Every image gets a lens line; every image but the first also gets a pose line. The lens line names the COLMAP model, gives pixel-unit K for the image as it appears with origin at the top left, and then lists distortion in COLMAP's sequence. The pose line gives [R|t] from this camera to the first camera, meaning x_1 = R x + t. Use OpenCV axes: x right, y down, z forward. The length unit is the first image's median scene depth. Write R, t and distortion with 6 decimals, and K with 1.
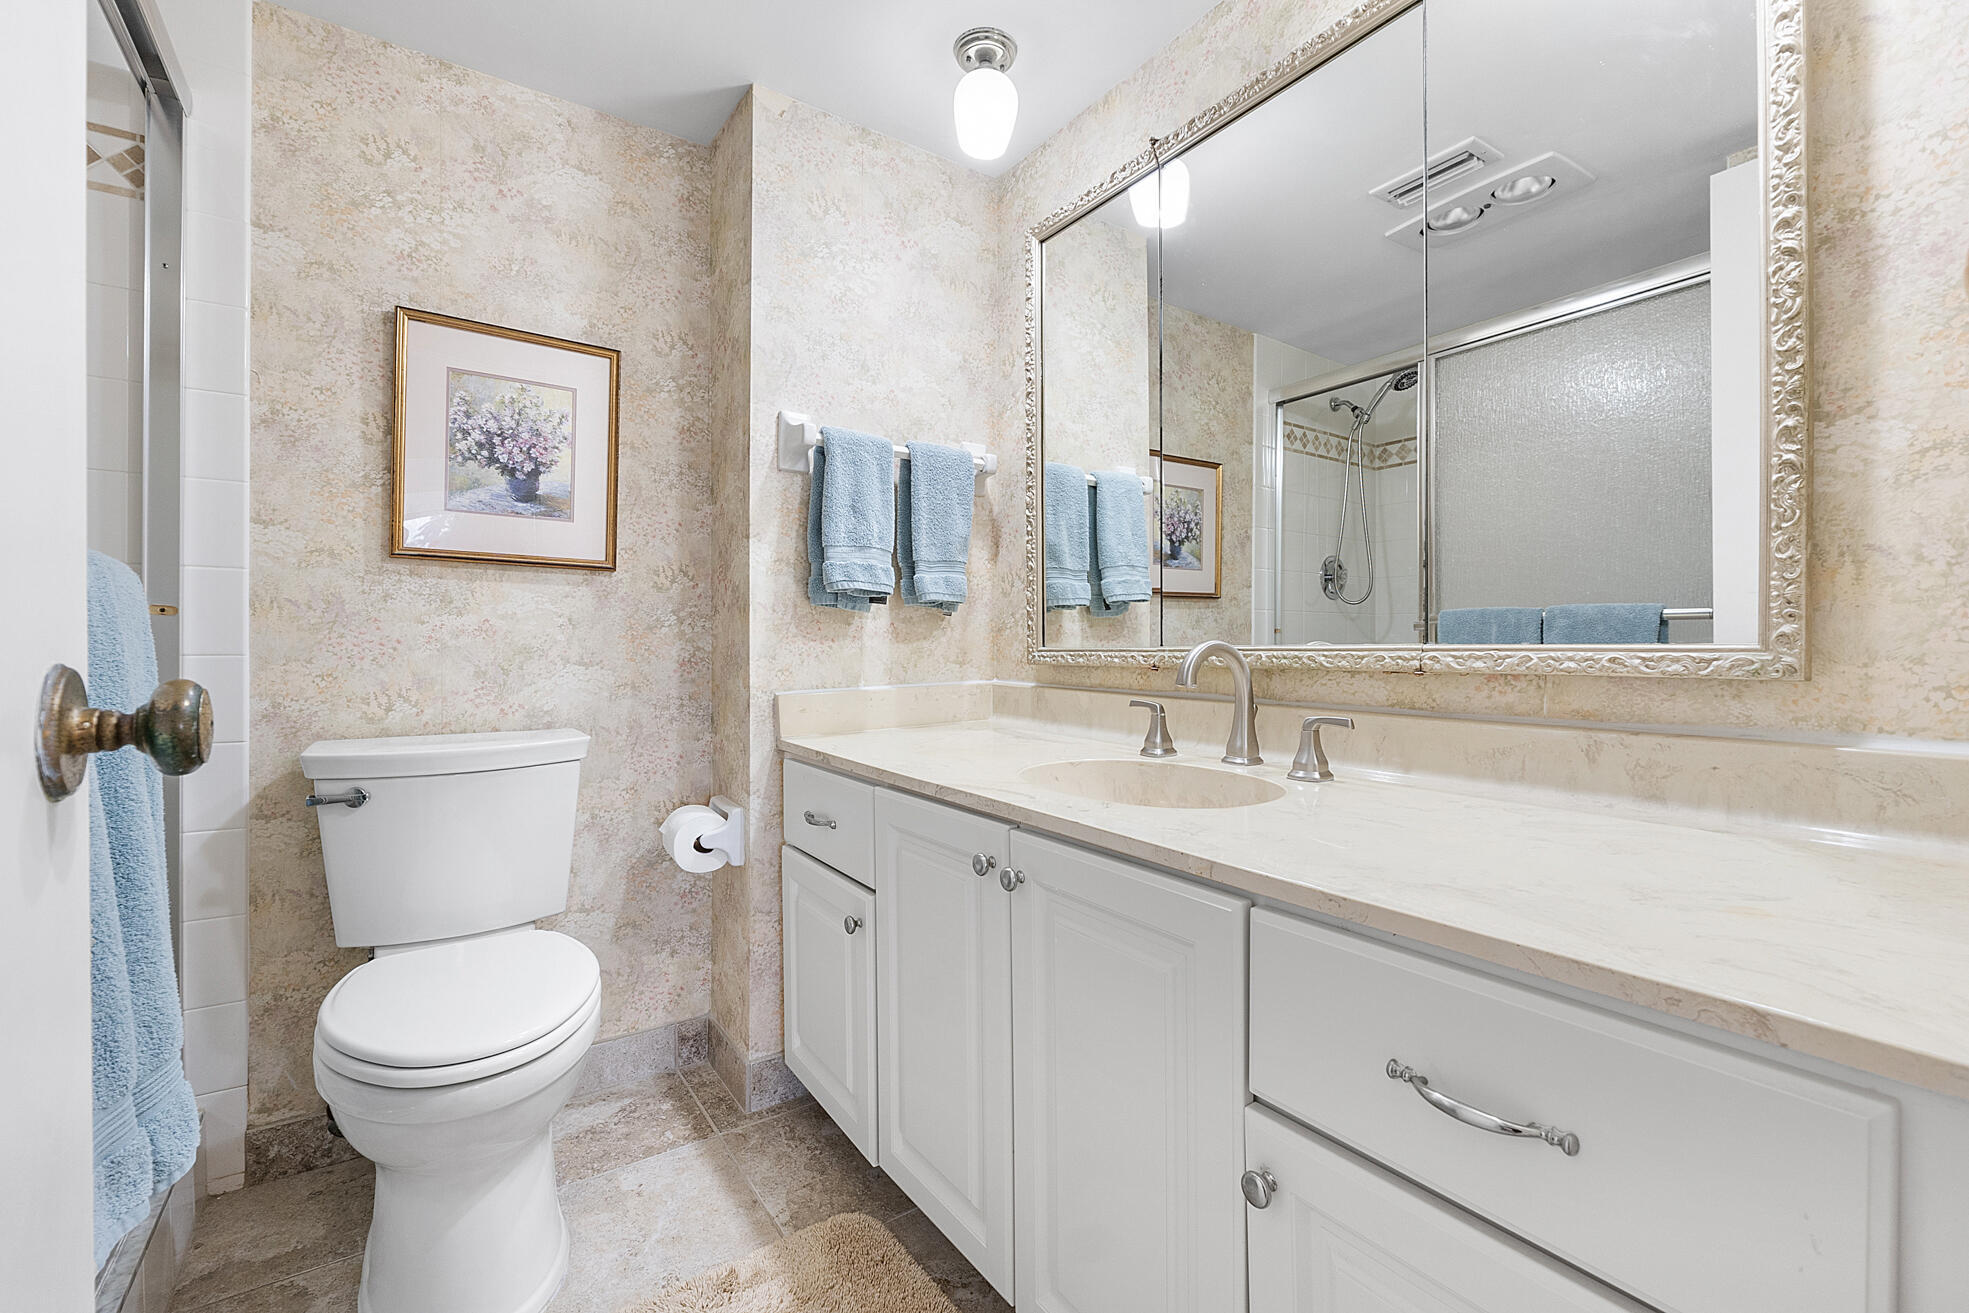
lens RADIAL K [[833.7, 0, 987.3], [0, 833.7, 651.0], [0, 0, 1]] dist [-0.005350, -0.000556]
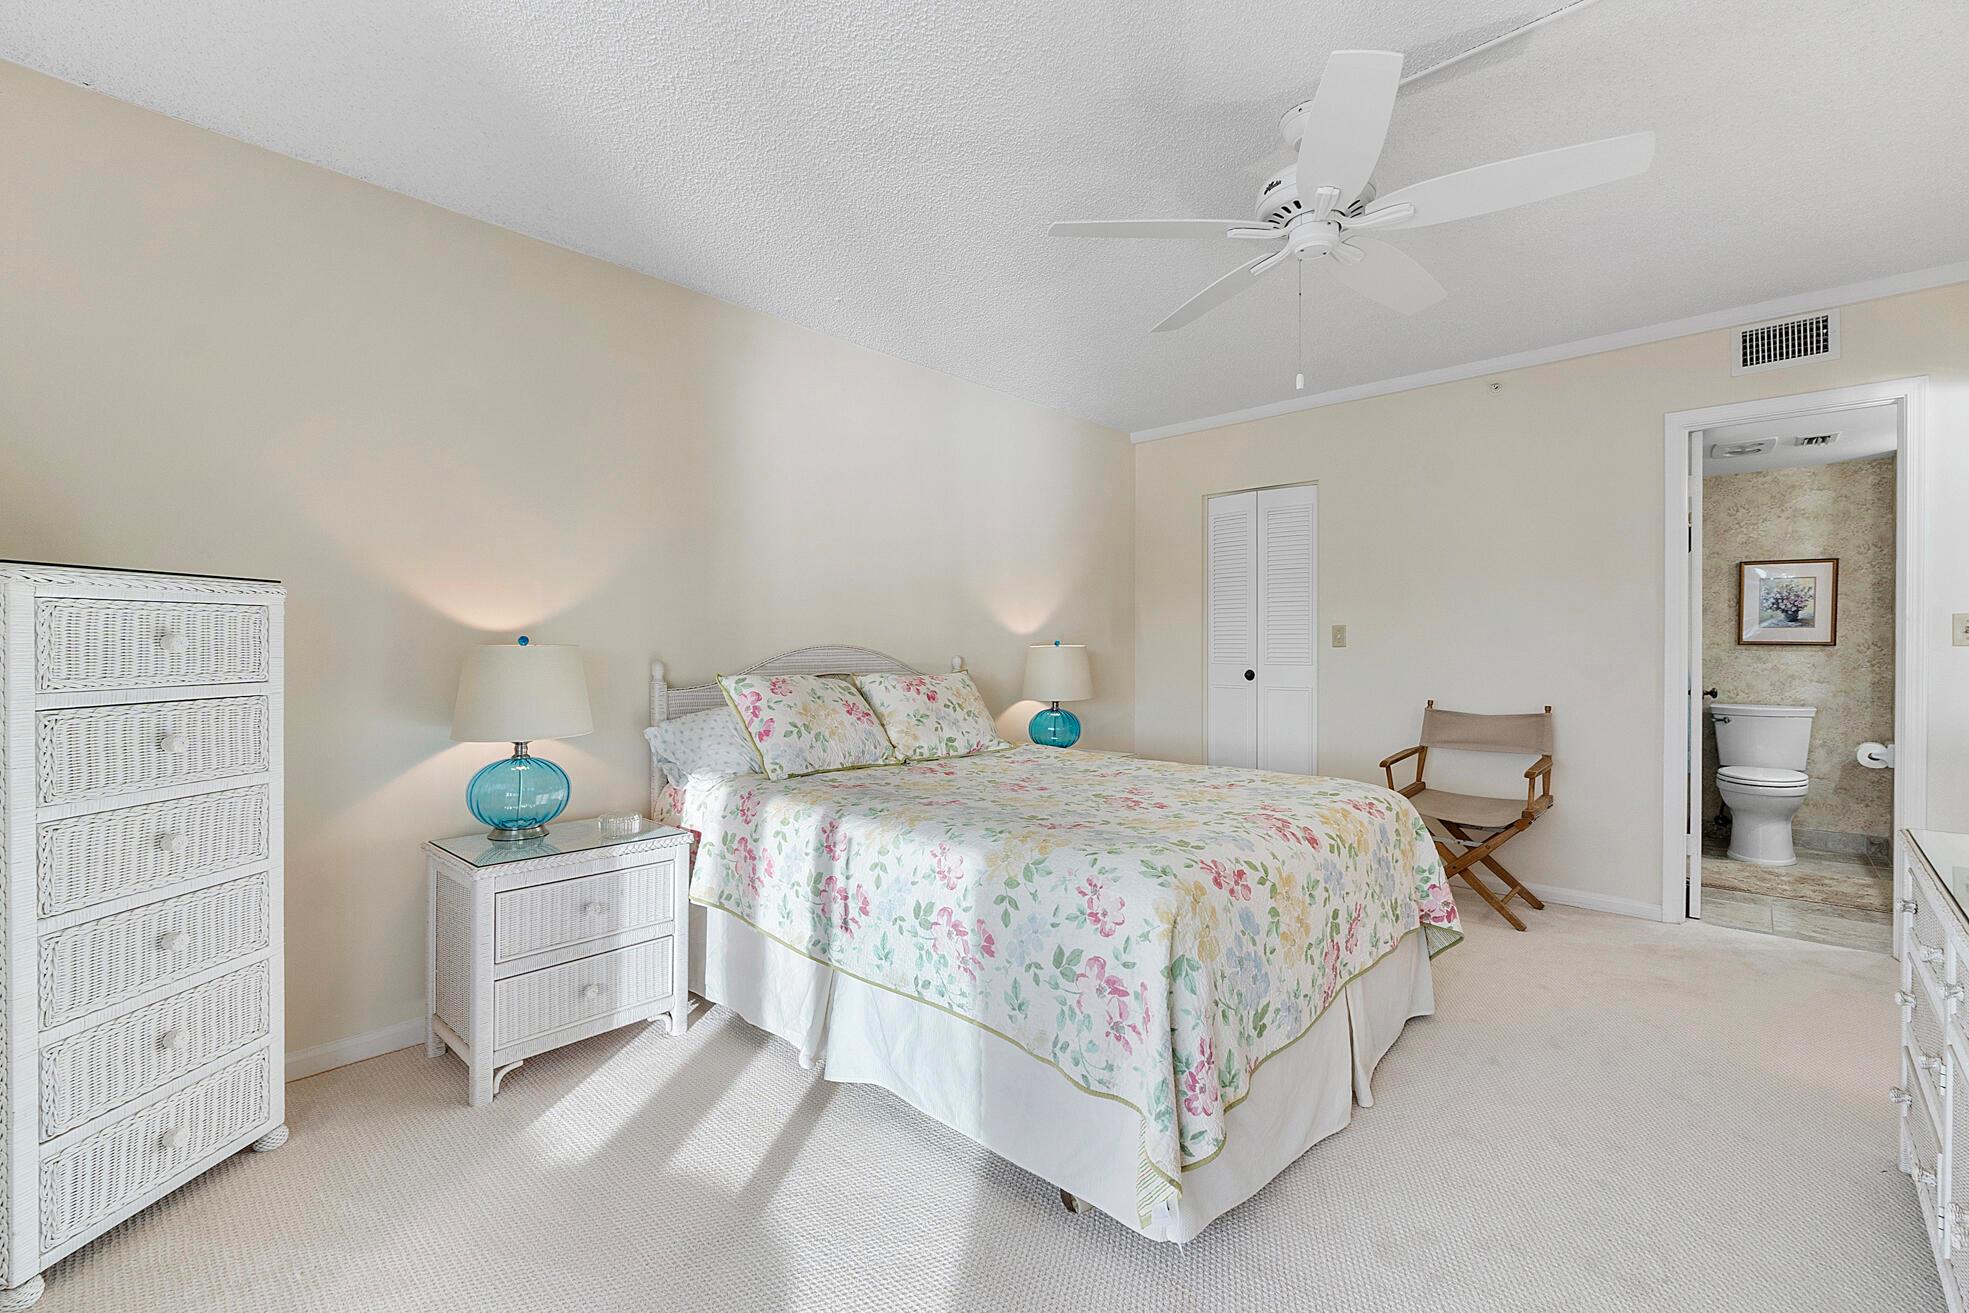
lens RADIAL K [[833.7, 0, 987.3], [0, 833.7, 651.4], [0, 0, 1]] dist [-0.005350, -0.000556]
pose [[0.197934, 0.002290, -0.980213, 1.573321], [-0.005585, 0.999984, 0.001208, -0.071047], [0.980199, 0.005235, 0.197944, -2.105508]]
